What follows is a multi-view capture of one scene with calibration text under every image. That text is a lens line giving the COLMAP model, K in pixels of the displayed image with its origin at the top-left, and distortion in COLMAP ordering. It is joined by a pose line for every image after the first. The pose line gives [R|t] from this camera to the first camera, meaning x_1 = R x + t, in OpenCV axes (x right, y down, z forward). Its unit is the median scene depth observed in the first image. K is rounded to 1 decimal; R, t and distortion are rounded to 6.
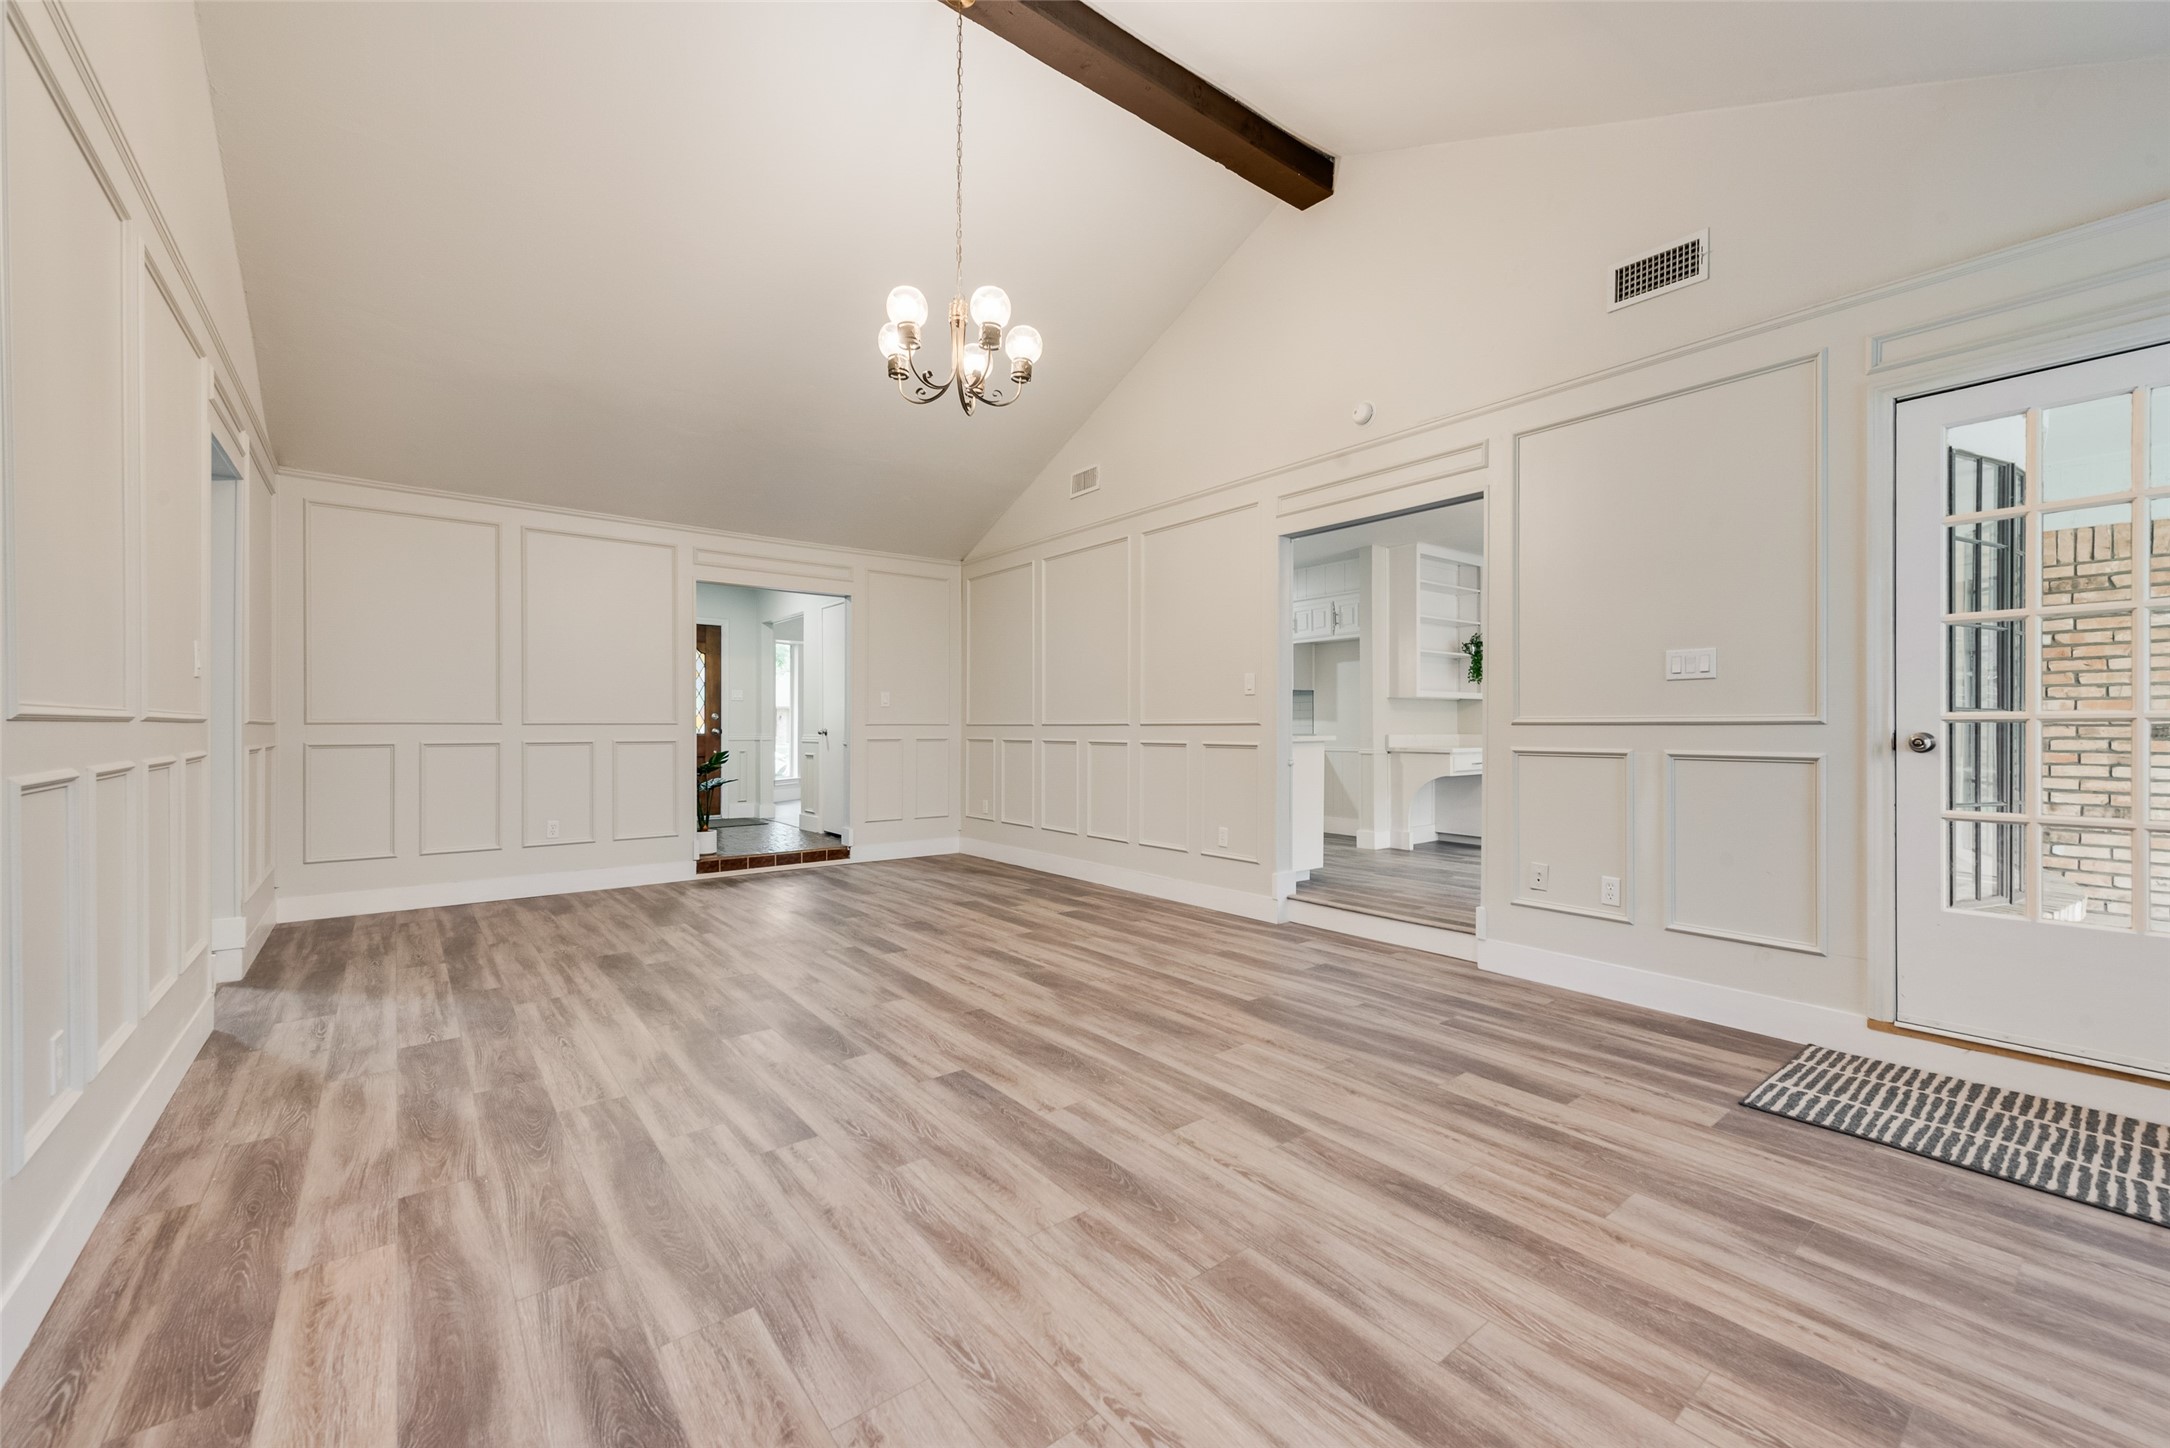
lens RADIAL K [[858.5, 0, 1085.6], [0, 858.5, 728.8], [0, 0, 1]] dist [0.014574, -0.003188]
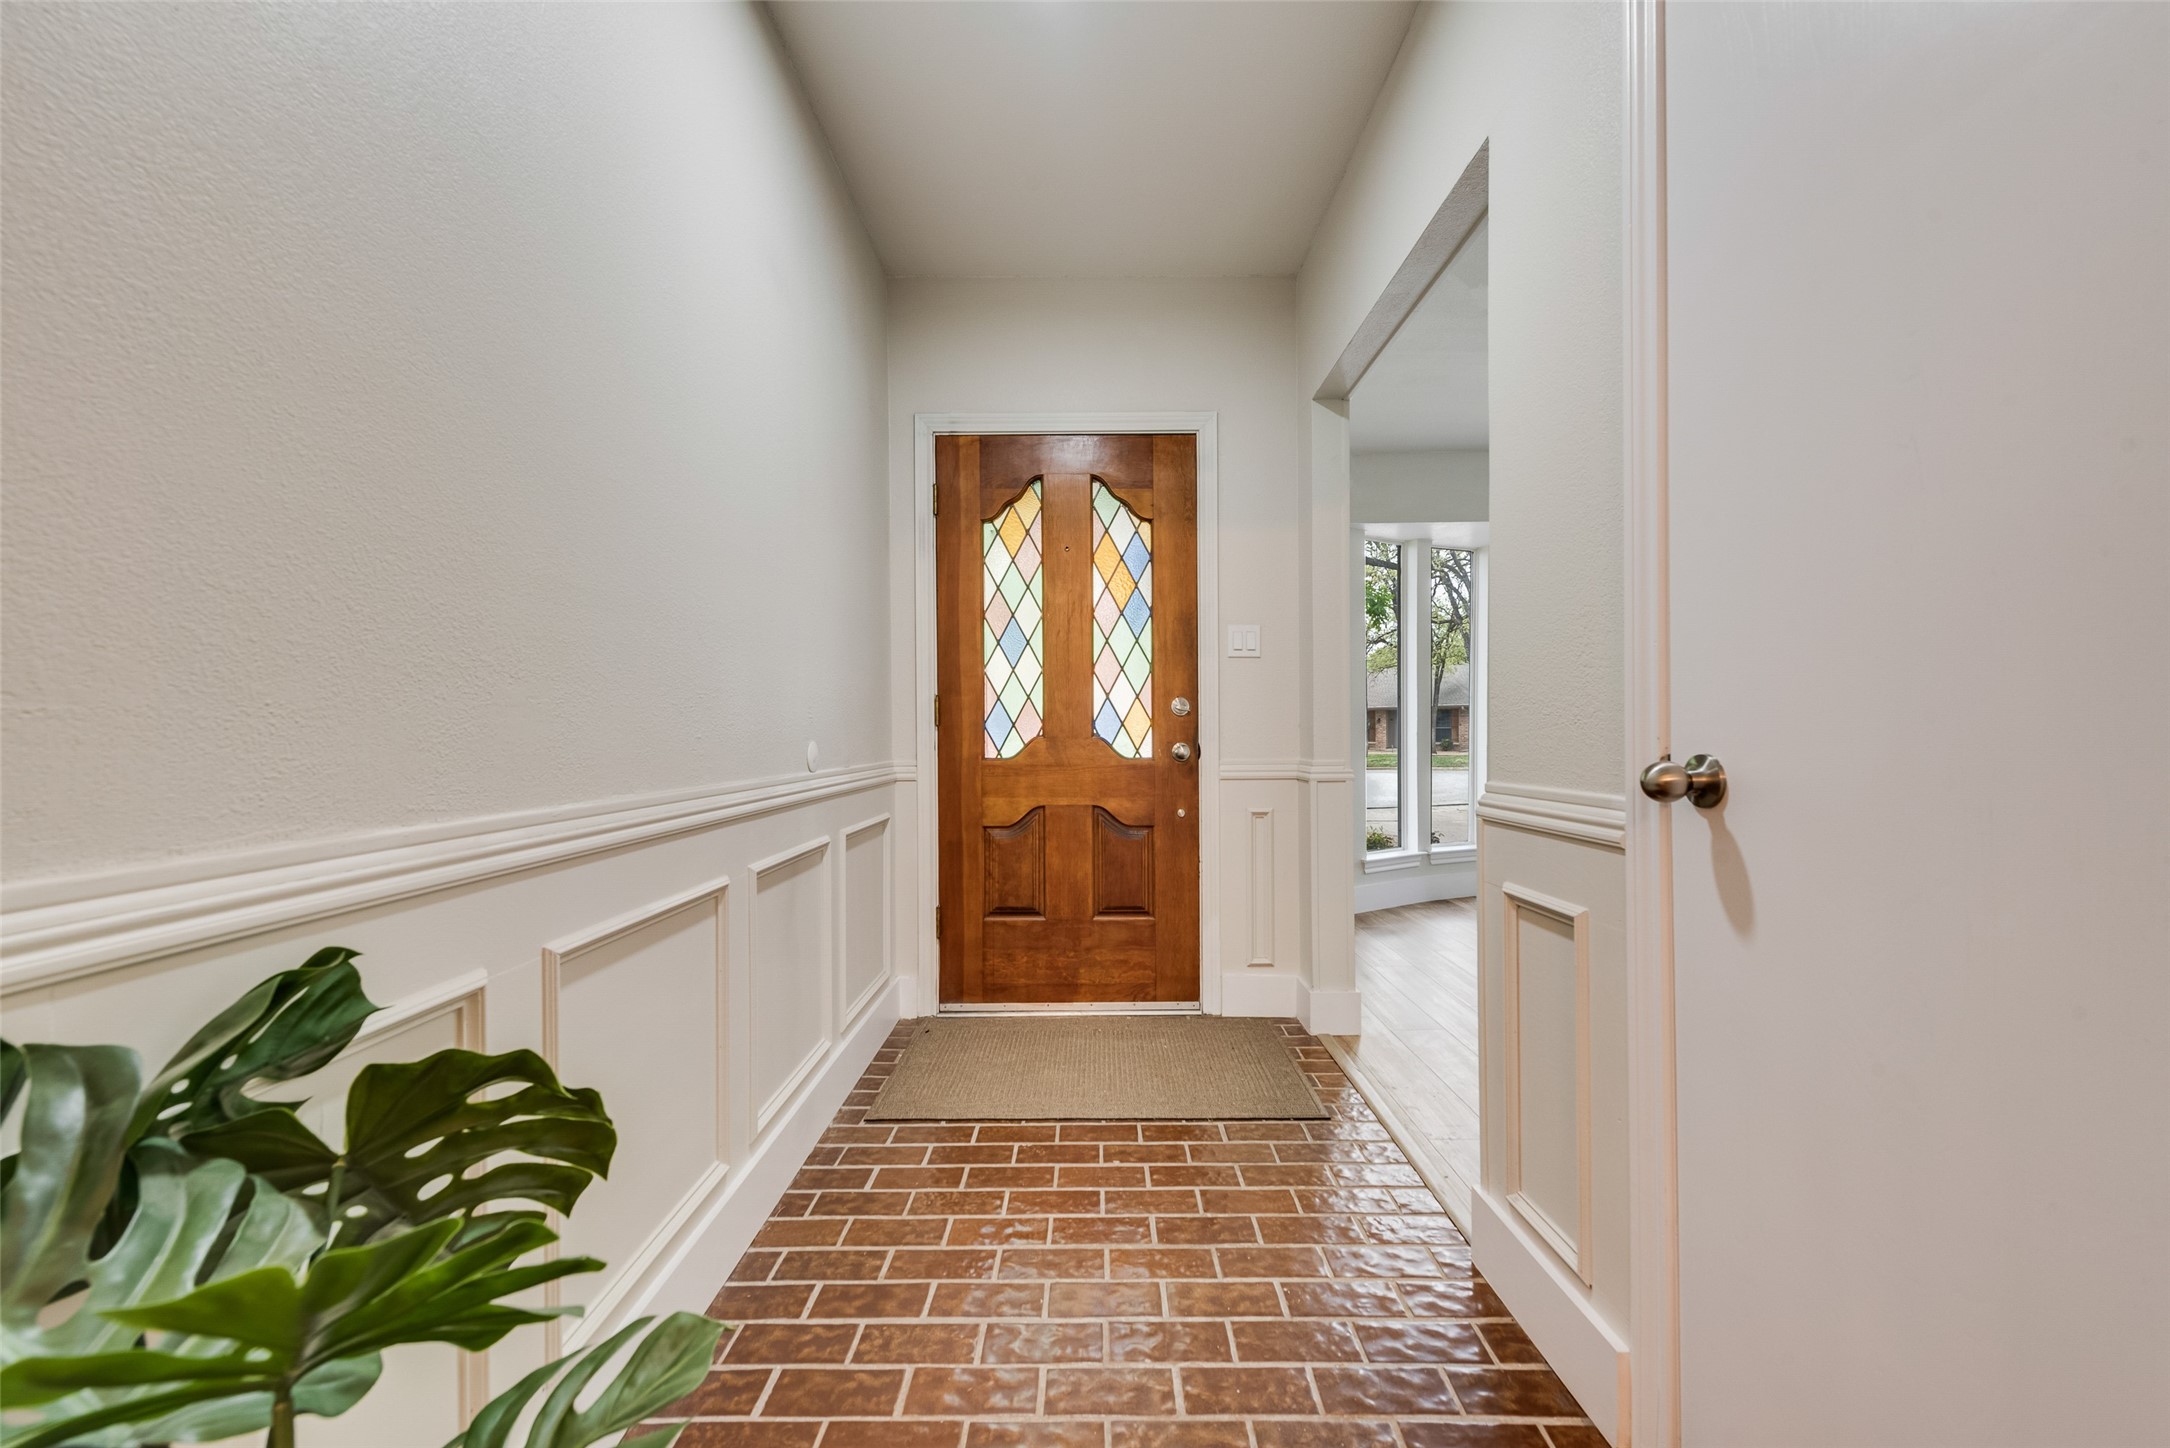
lens RADIAL K [[858.5, 0, 1083.1], [0, 858.5, 731.1], [0, 0, 1]] dist [0.014574, -0.003188]
pose [[0.780846, -0.006296, -0.624692, -0.251128], [0.004855, 0.999980, -0.004011, -0.003609], [0.624705, 0.000099, 0.780861, 0.714098]]
